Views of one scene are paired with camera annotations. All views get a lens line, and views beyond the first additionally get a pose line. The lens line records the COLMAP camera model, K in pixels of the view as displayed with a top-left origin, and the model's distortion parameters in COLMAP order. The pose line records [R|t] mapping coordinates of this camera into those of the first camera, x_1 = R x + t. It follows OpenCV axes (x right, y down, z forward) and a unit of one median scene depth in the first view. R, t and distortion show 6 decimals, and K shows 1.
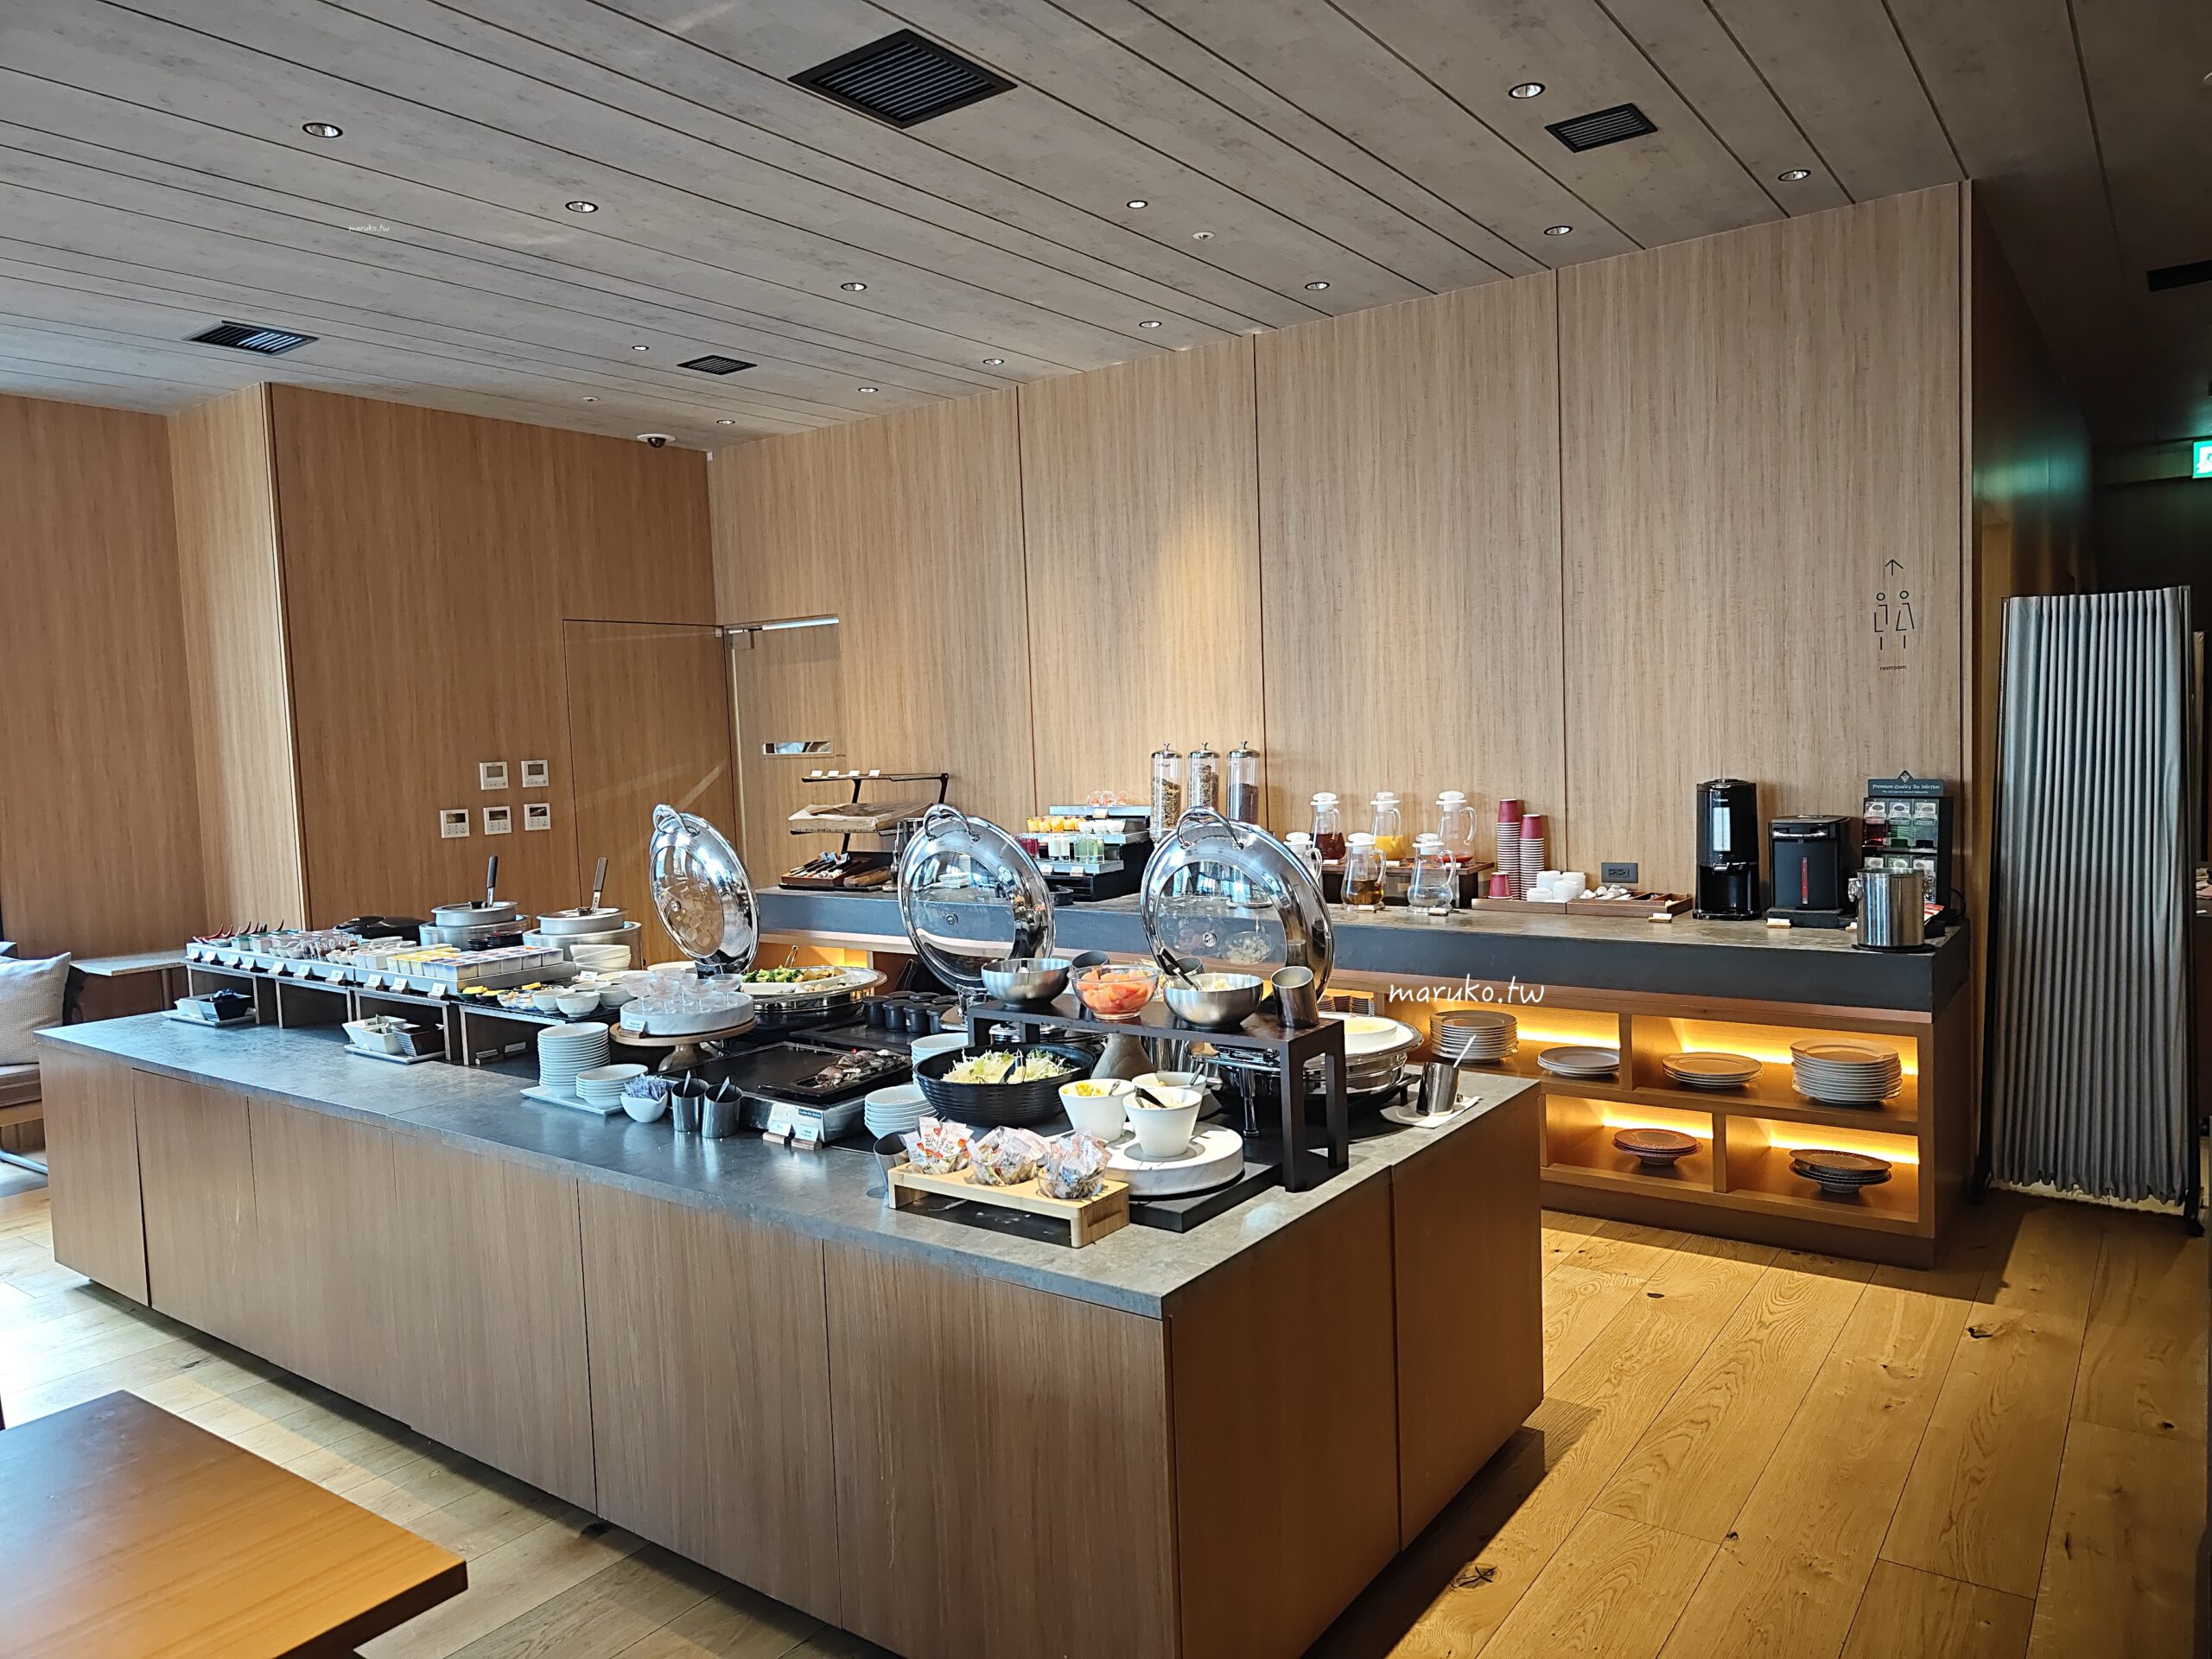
lens RADIAL K [[1497.1, 0, 1087.3], [0, 1497.1, 826.8], [0, 0, 1]] dist [-0.000636, -0.006968]
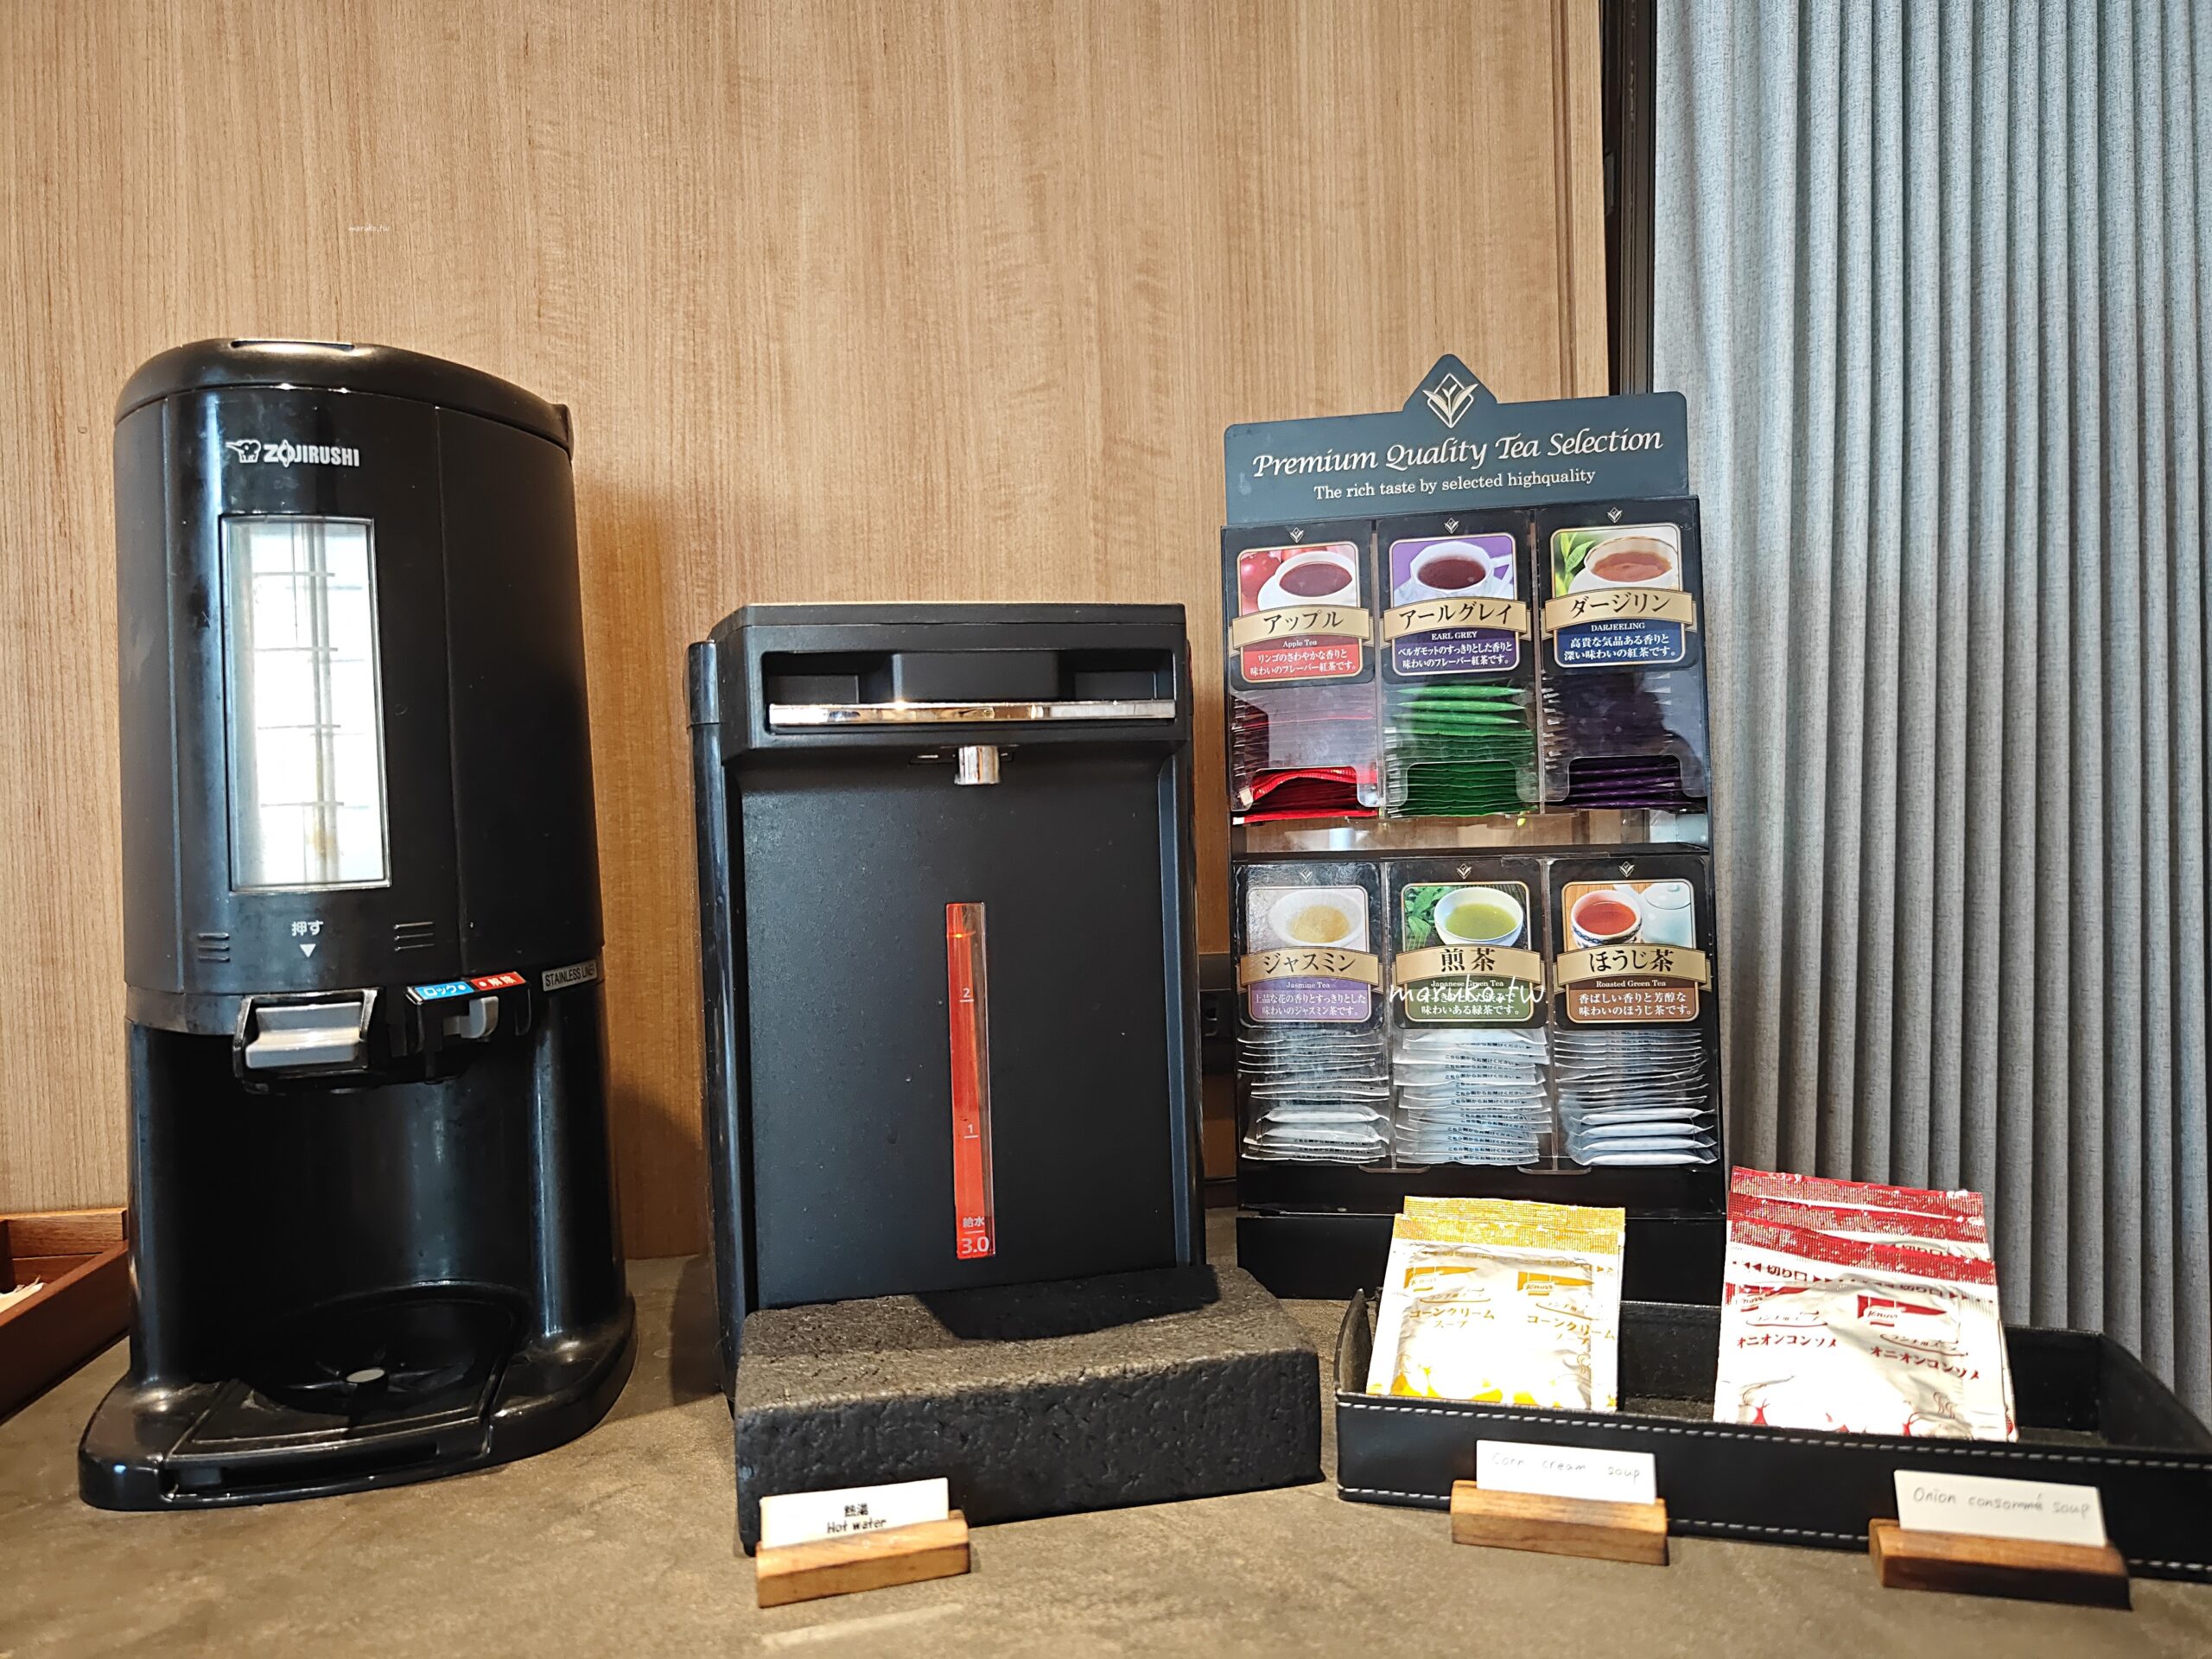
lens RADIAL K [[1497.1, 0, 1113.9], [0, 1497.1, 820.0], [0, 0, 1]] dist [-0.000636, -0.006968]
pose [[0.678010, 0.008588, 0.735003, 0.357384], [0.052185, 0.996846, -0.059785, 0.019483], [-0.733198, 0.078891, 0.675423, 0.821748]]
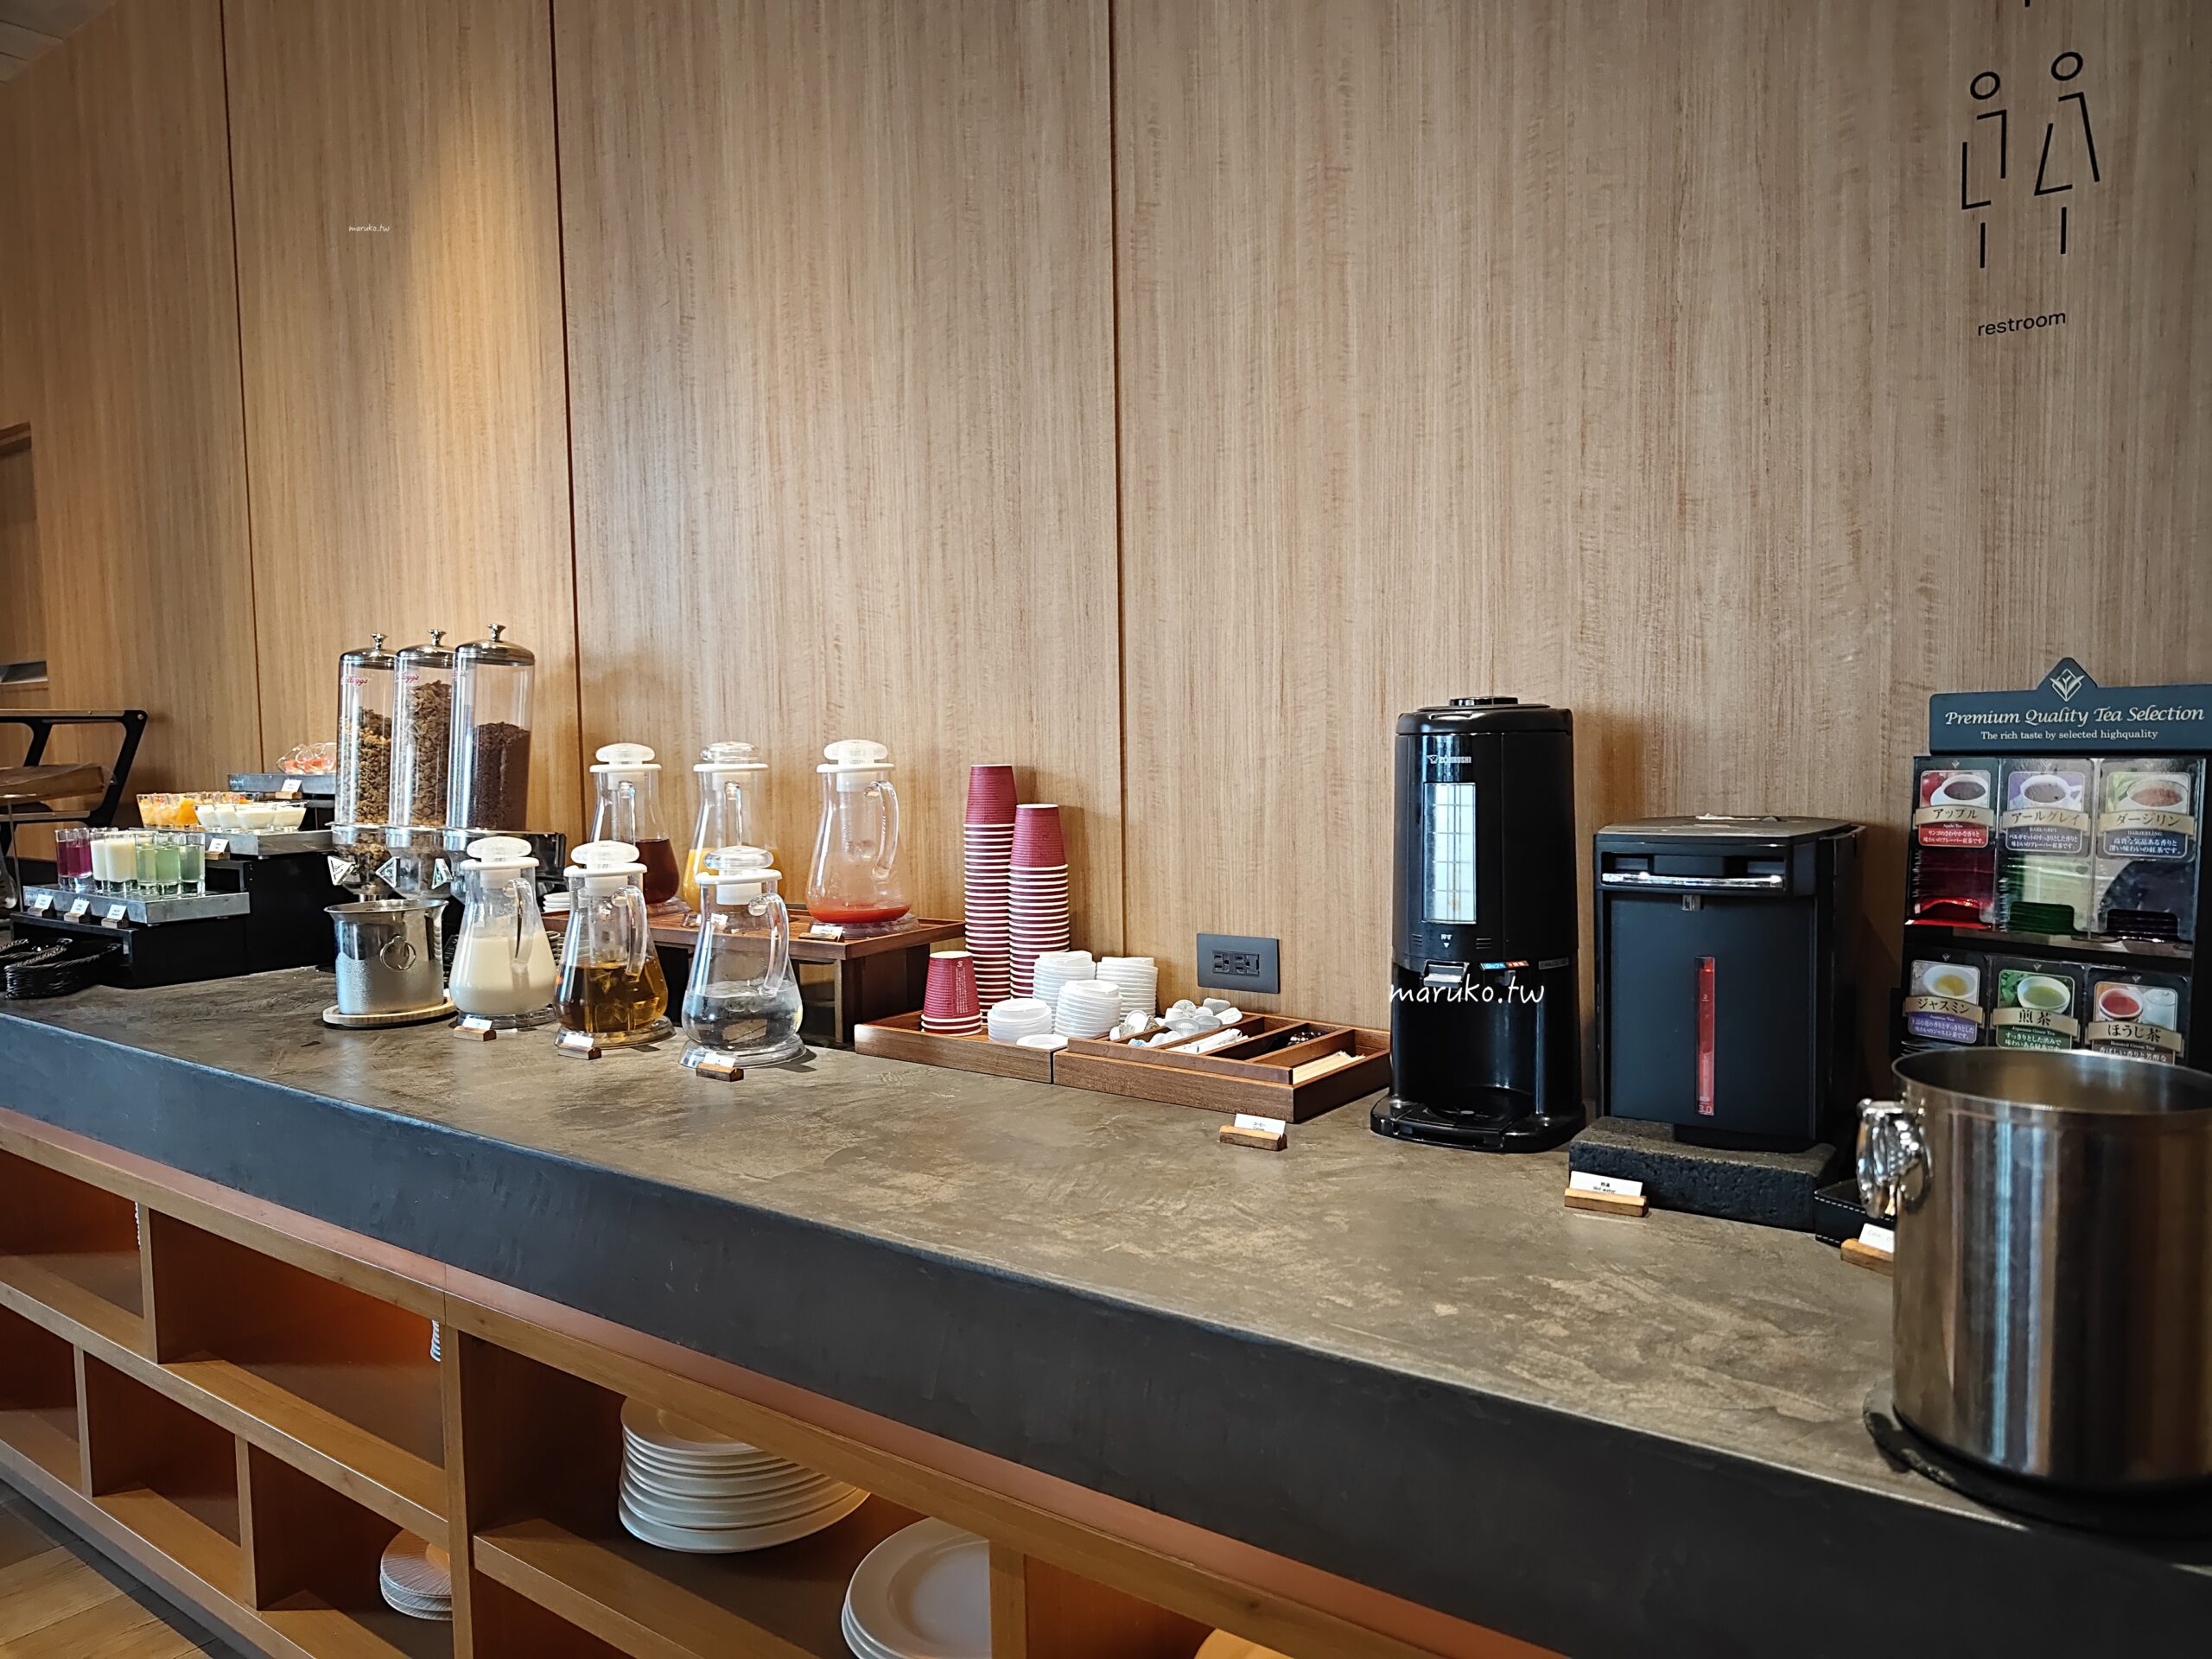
lens RADIAL K [[1497.1, 0, 1127.1], [0, 1497.1, 837.6], [0, 0, 1]] dist [-0.000636, -0.006968]
pose [[0.999391, 0.027557, 0.021389, 0.328827], [-0.027496, 0.999617, -0.003115, 0.001195], [-0.021467, 0.002525, 0.999766, 0.650338]]
